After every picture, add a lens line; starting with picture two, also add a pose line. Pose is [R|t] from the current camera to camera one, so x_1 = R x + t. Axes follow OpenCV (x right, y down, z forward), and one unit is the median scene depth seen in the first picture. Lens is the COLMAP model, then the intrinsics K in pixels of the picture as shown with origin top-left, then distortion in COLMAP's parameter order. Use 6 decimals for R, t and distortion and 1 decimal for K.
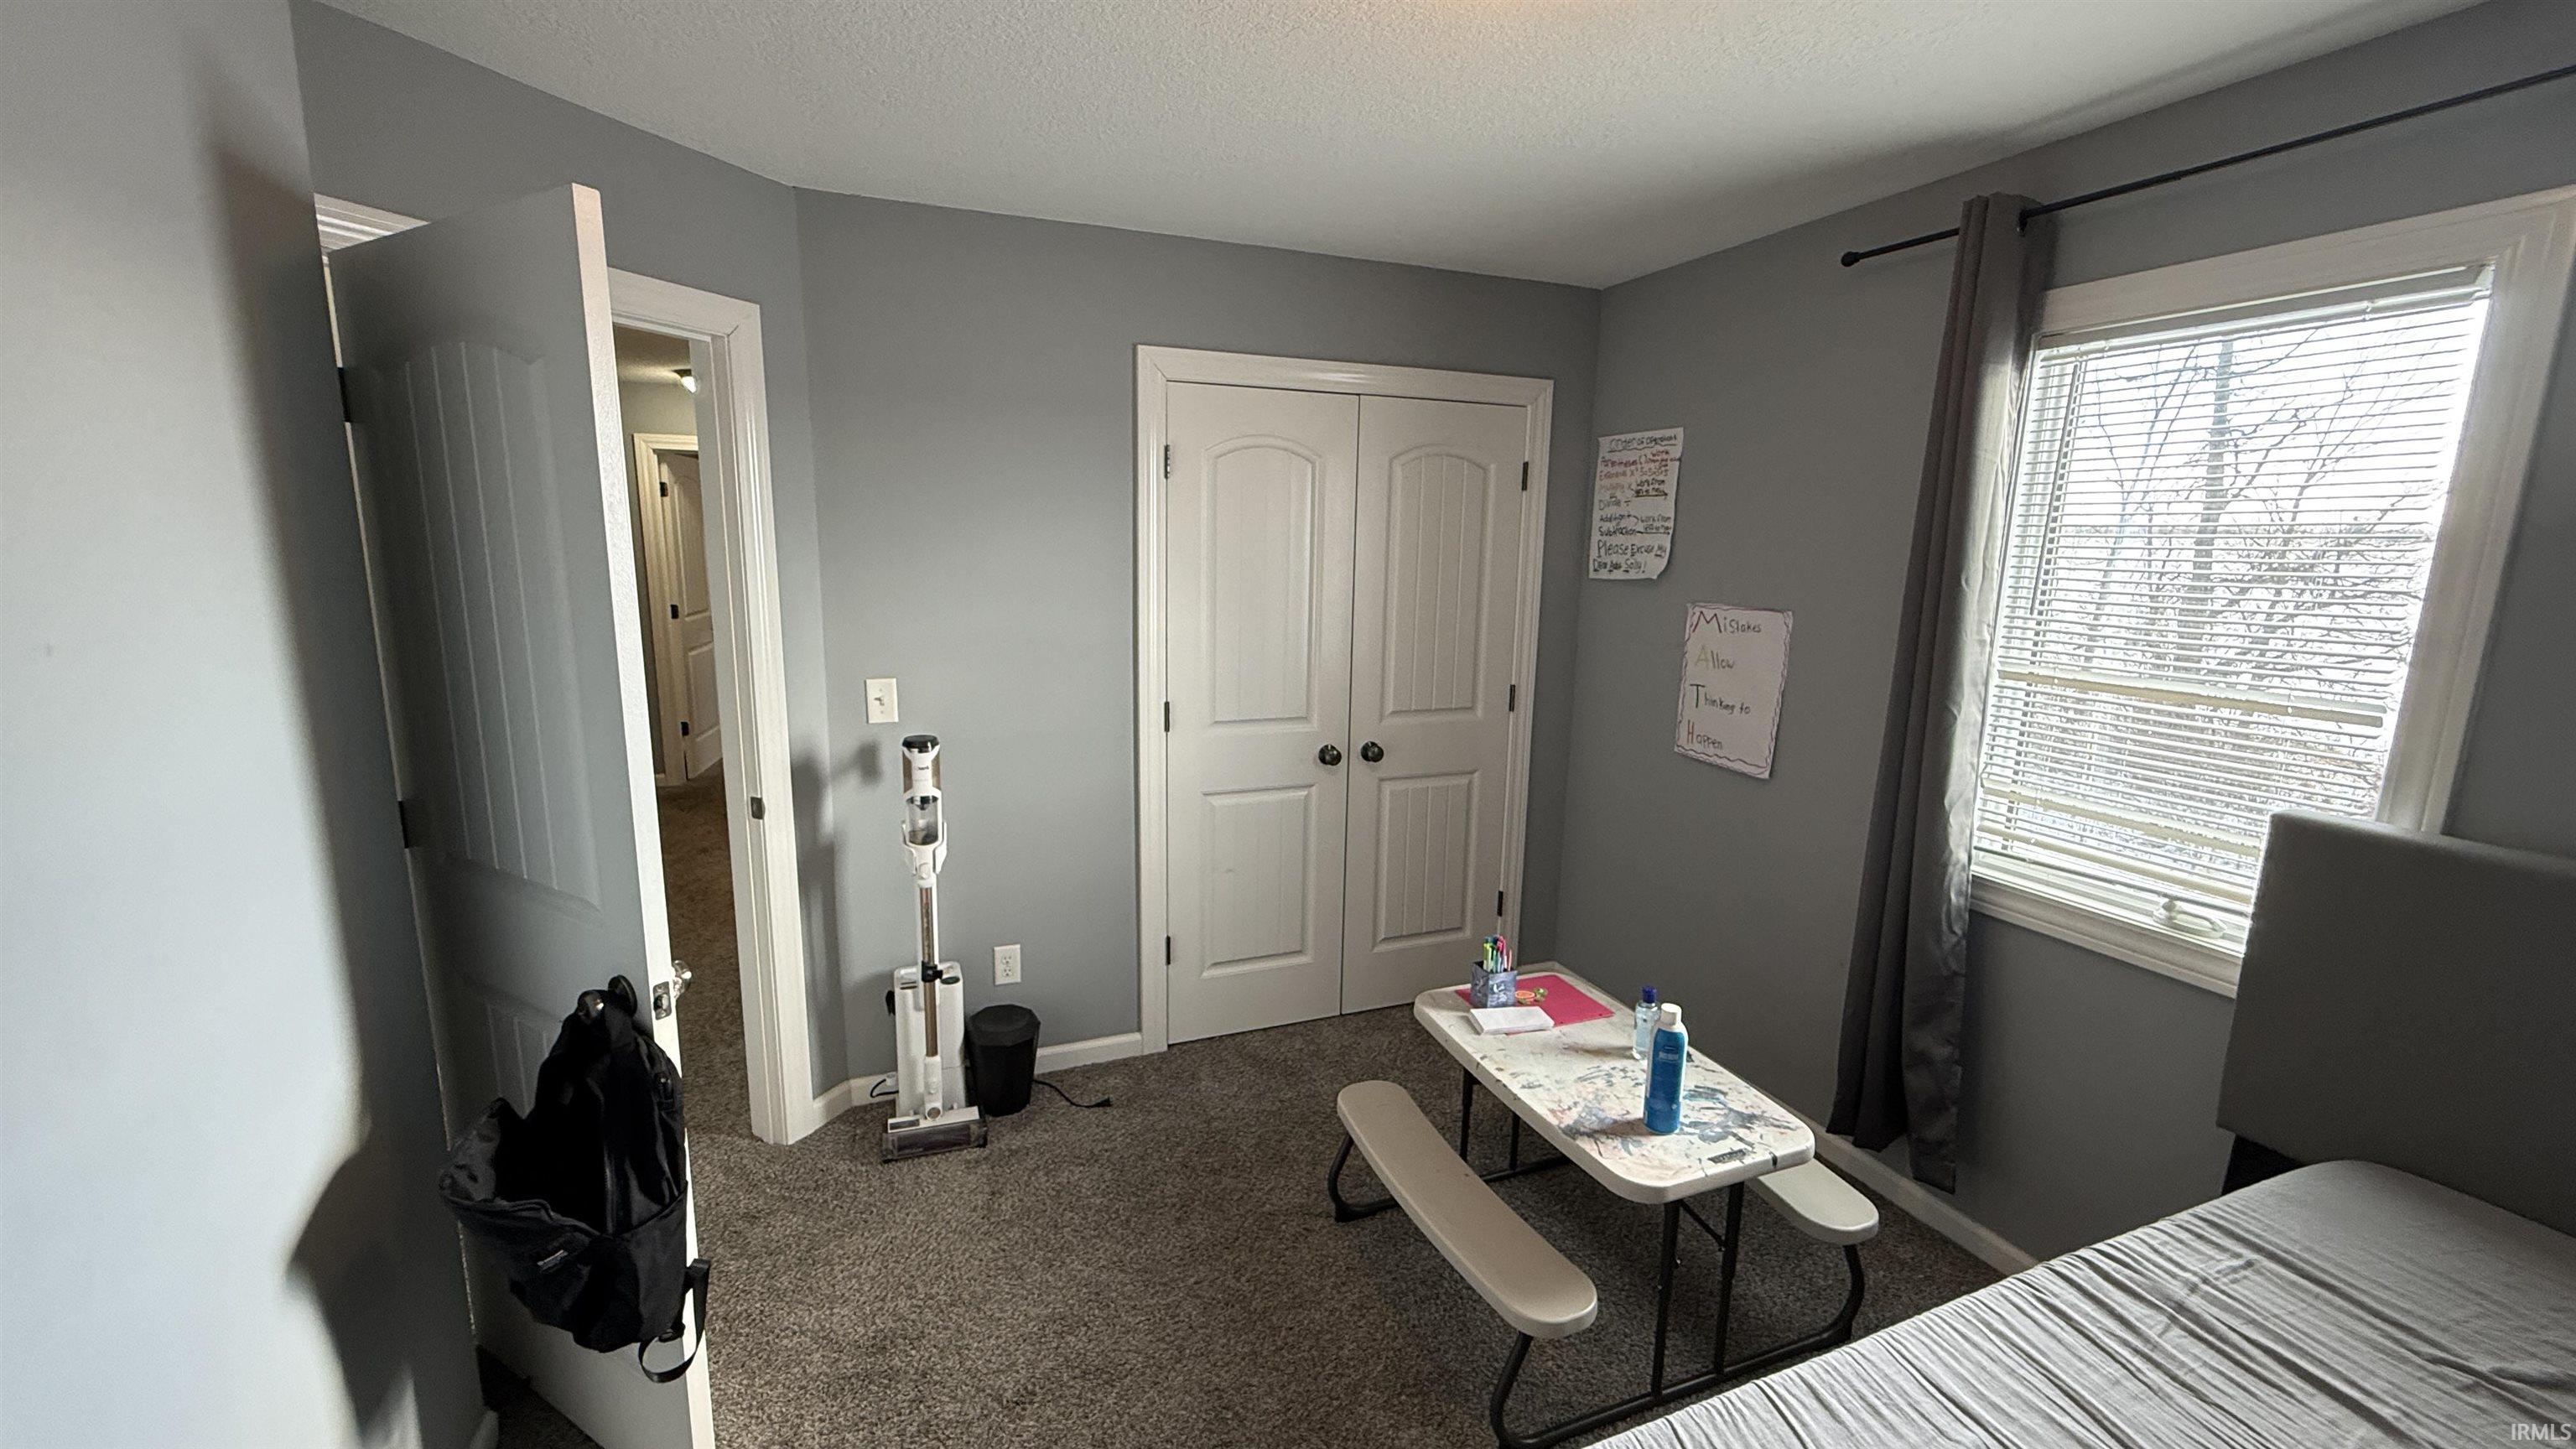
lens RADIAL K [[1031.9, 0, 1294.9], [0, 1031.9, 721.0], [0, 0, 1]] dist [0.000156, -0.000100]
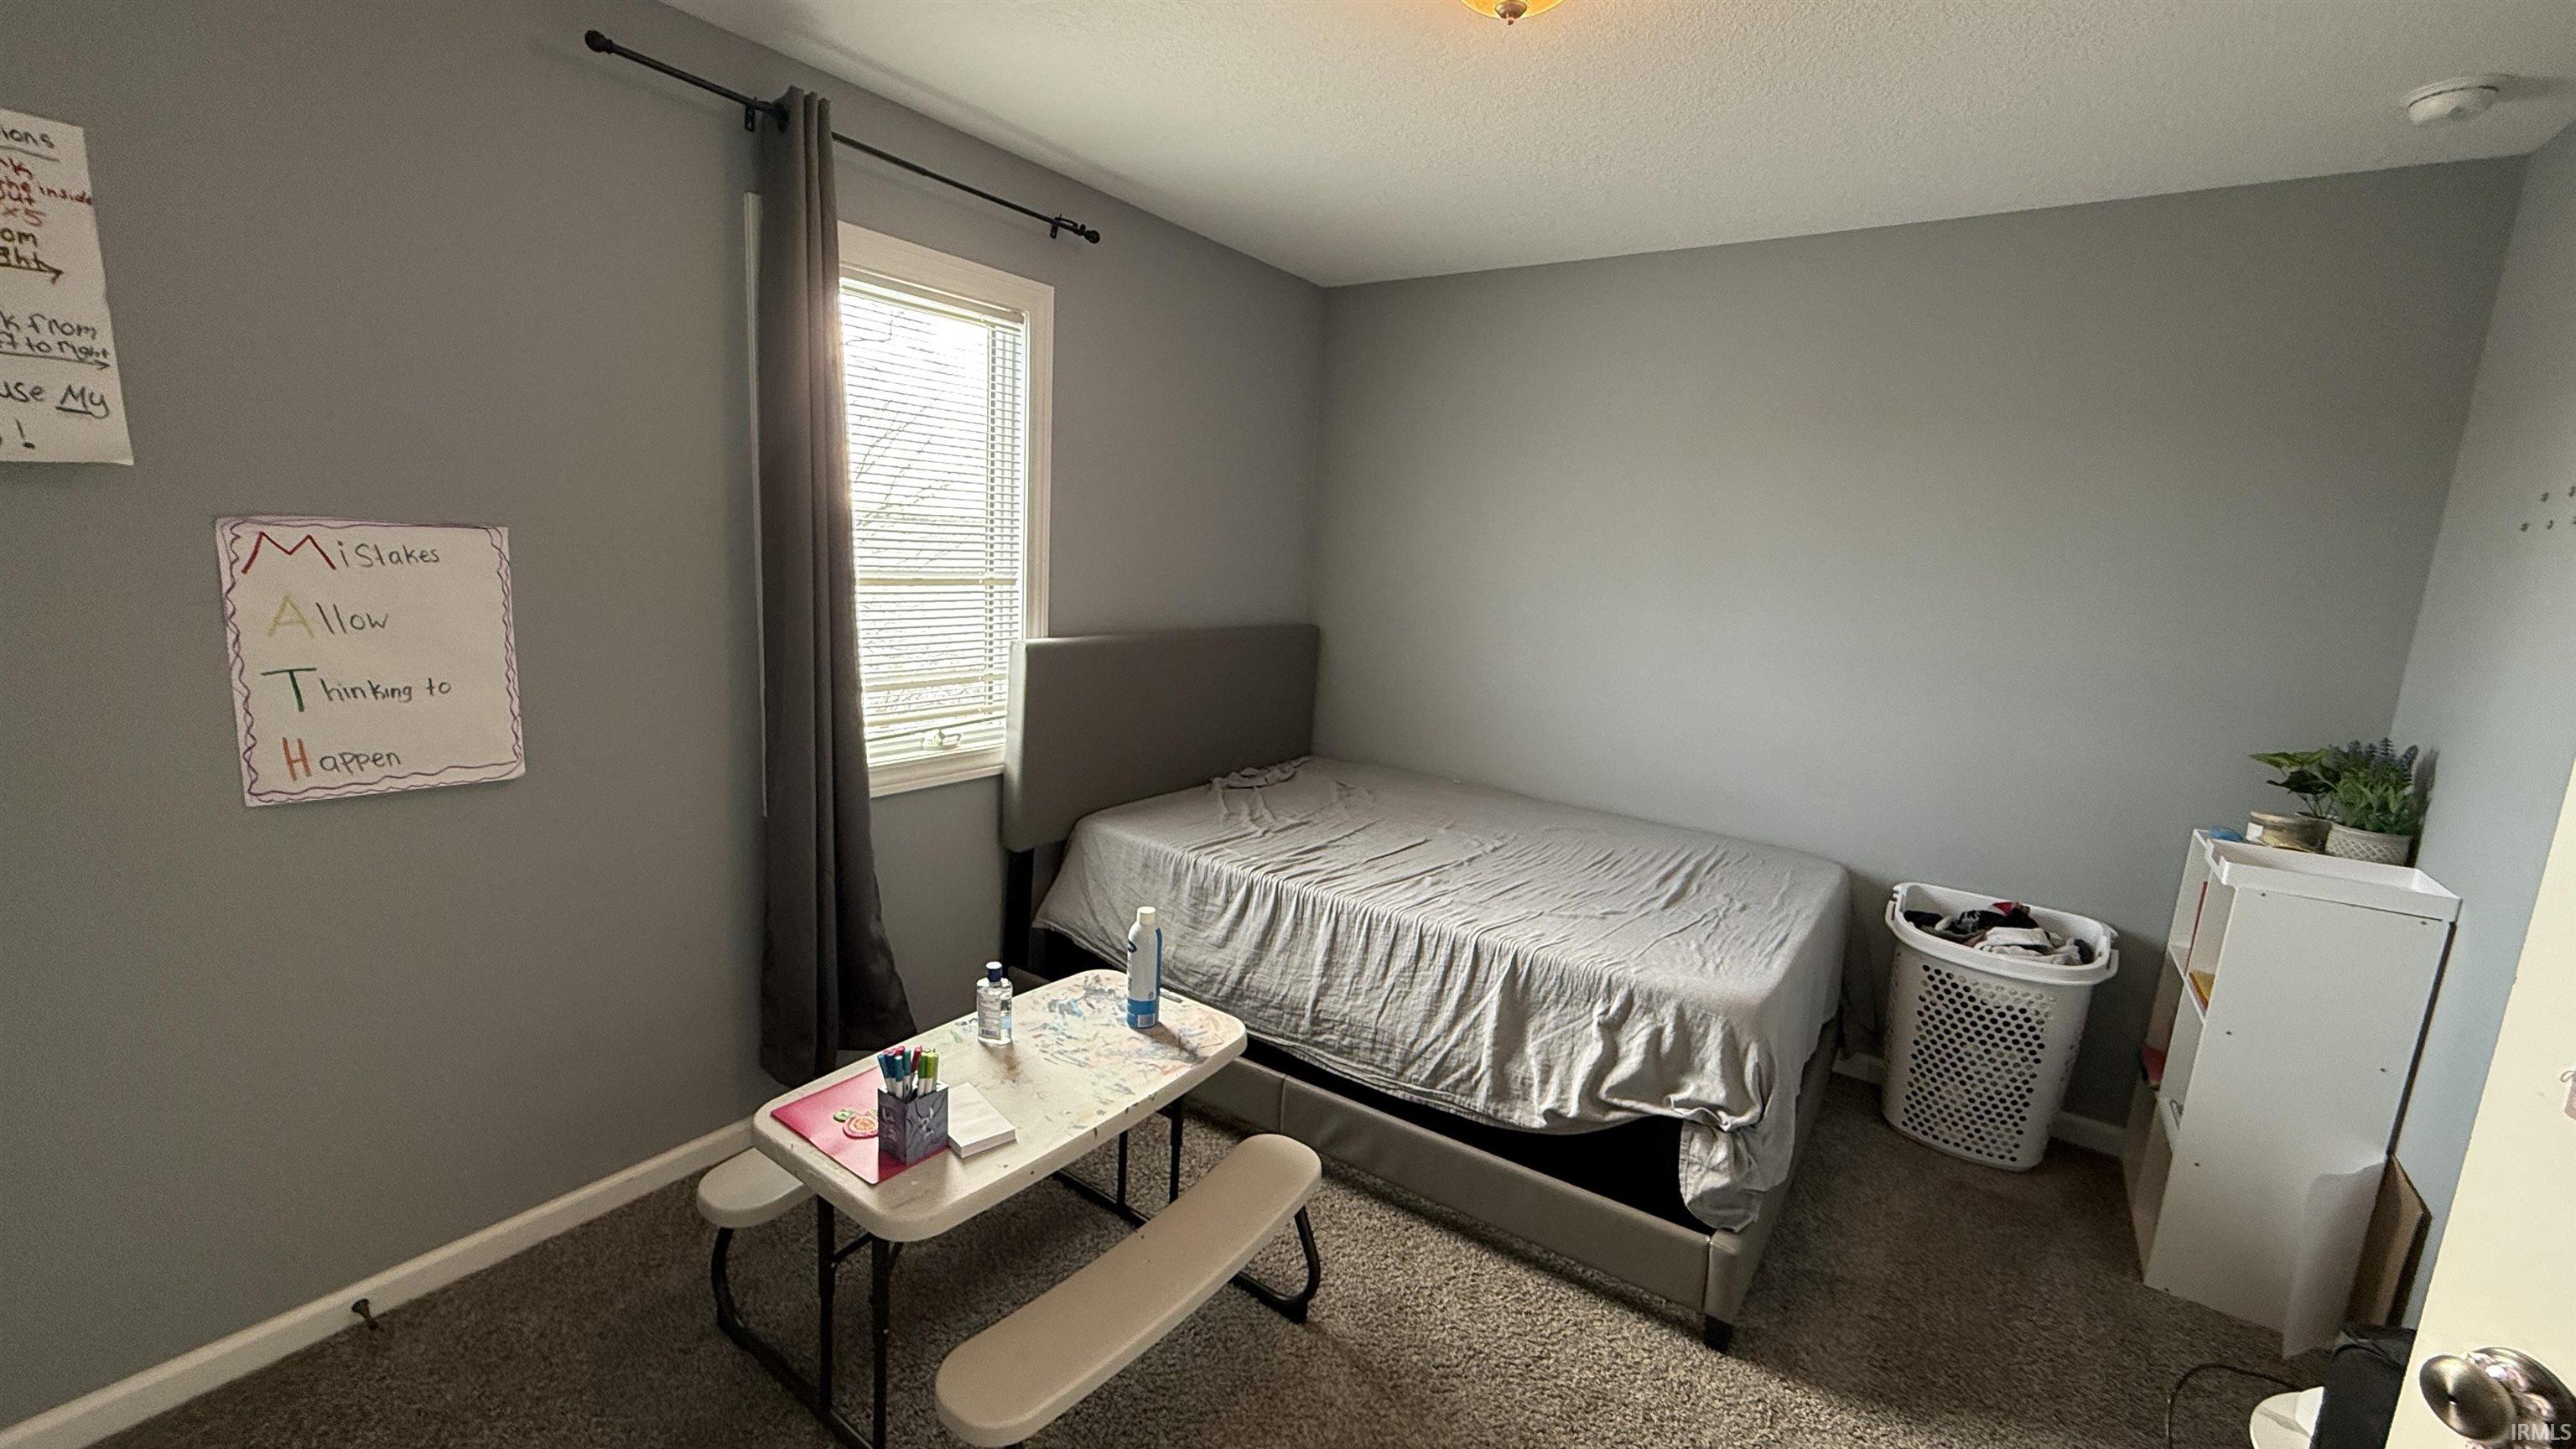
lens RADIAL K [[1031.9, 0, 1289.1], [0, 1031.9, 726.2], [0, 0, 1]] dist [0.000156, -0.000100]
pose [[-0.543930, -0.213748, 0.811450, -0.353253], [0.059746, 0.954694, 0.291529, -0.138981], [-0.837001, 0.207052, -0.506517, 0.877598]]
